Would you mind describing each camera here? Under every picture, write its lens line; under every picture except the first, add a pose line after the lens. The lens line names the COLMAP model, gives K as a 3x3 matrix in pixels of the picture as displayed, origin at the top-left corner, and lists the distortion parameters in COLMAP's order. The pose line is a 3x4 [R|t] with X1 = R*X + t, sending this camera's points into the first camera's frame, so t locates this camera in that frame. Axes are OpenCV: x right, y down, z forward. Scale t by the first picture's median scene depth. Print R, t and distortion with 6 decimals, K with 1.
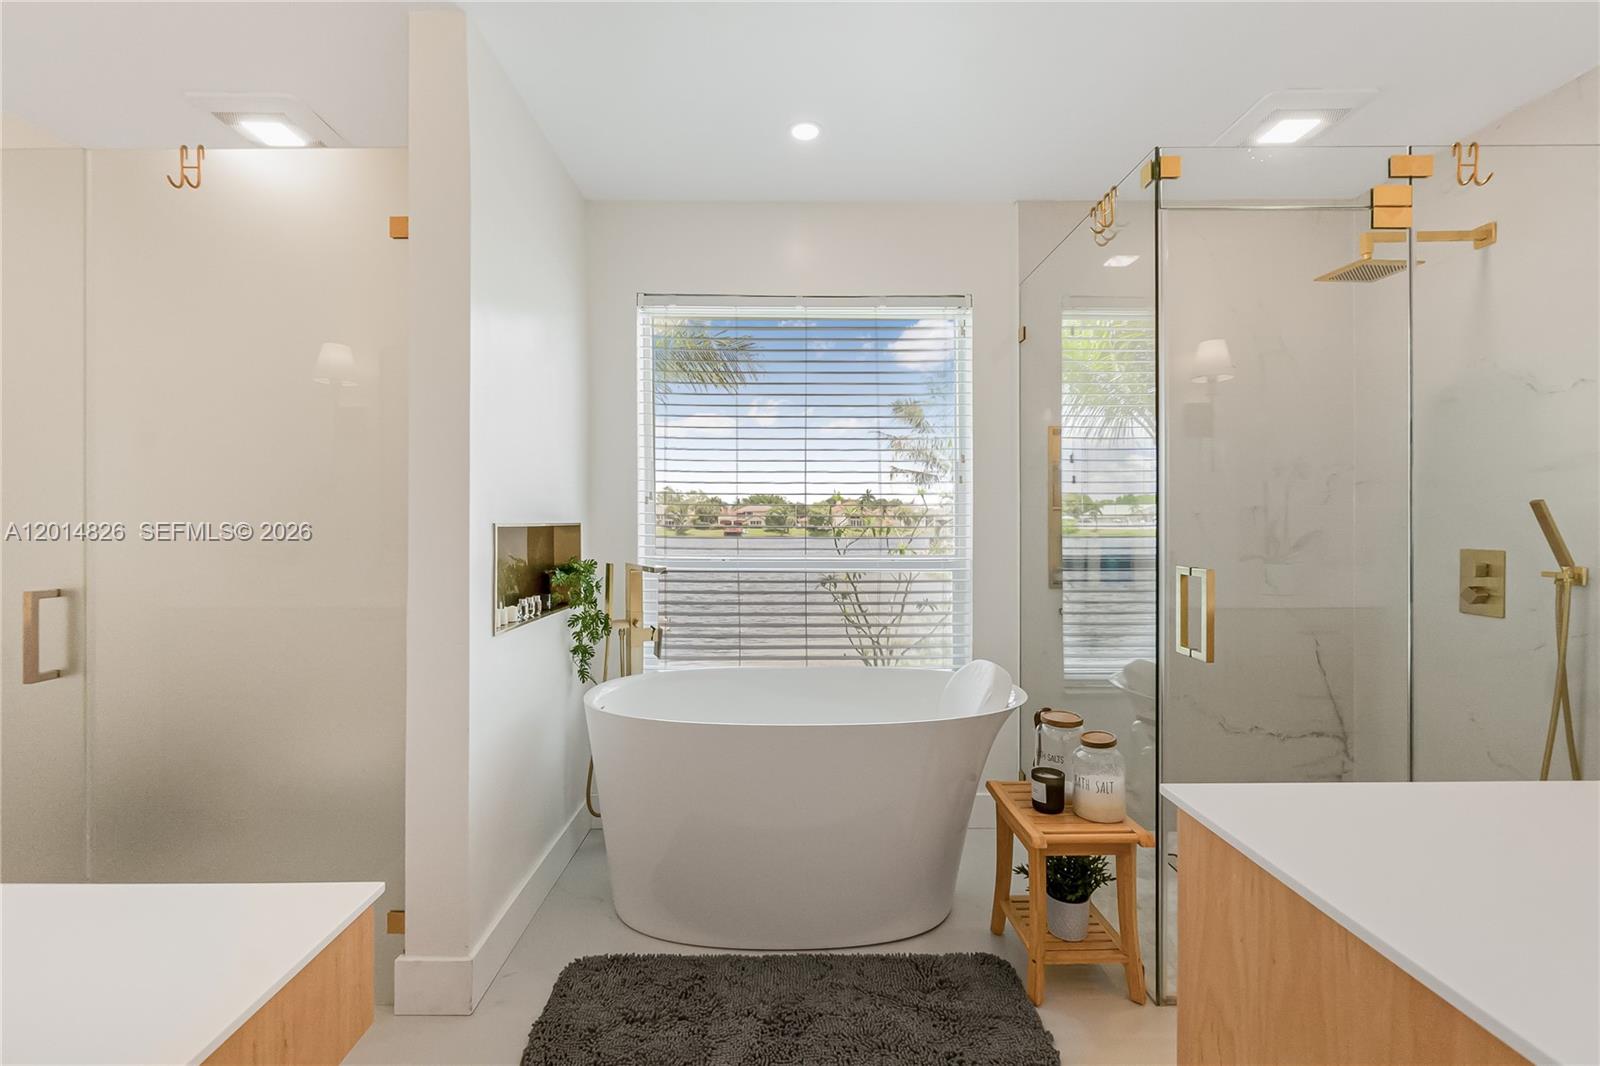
lens RADIAL K [[697.8, 0, 776.7], [0, 697.8, 528.8], [0, 0, 1]] dist [-0.000667, -0.000112]
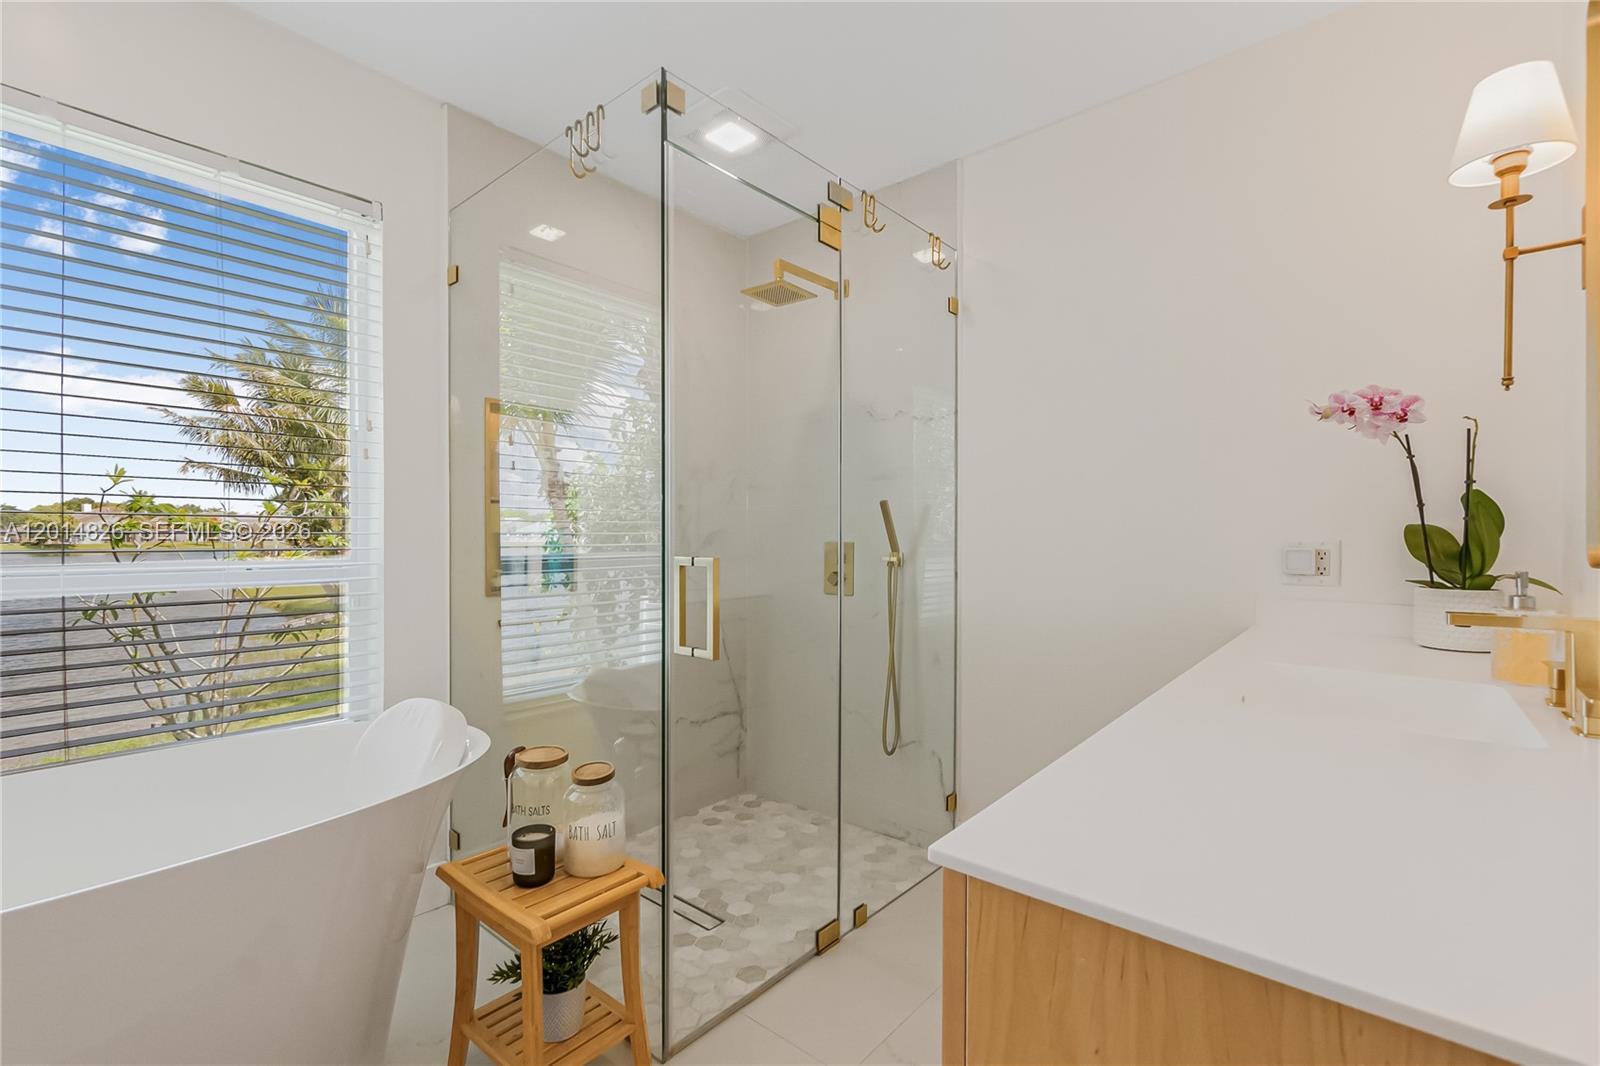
lens RADIAL K [[717.1, 0, 776.3], [0, 717.1, 542.5], [0, 0, 1]] dist [-0.002685, -0.000306]
pose [[0.655380, -0.000566, 0.755299, -0.019221], [0.001253, 0.999999, -0.000338, 0.023720], [-0.755298, 0.001168, 0.655380, 0.201016]]
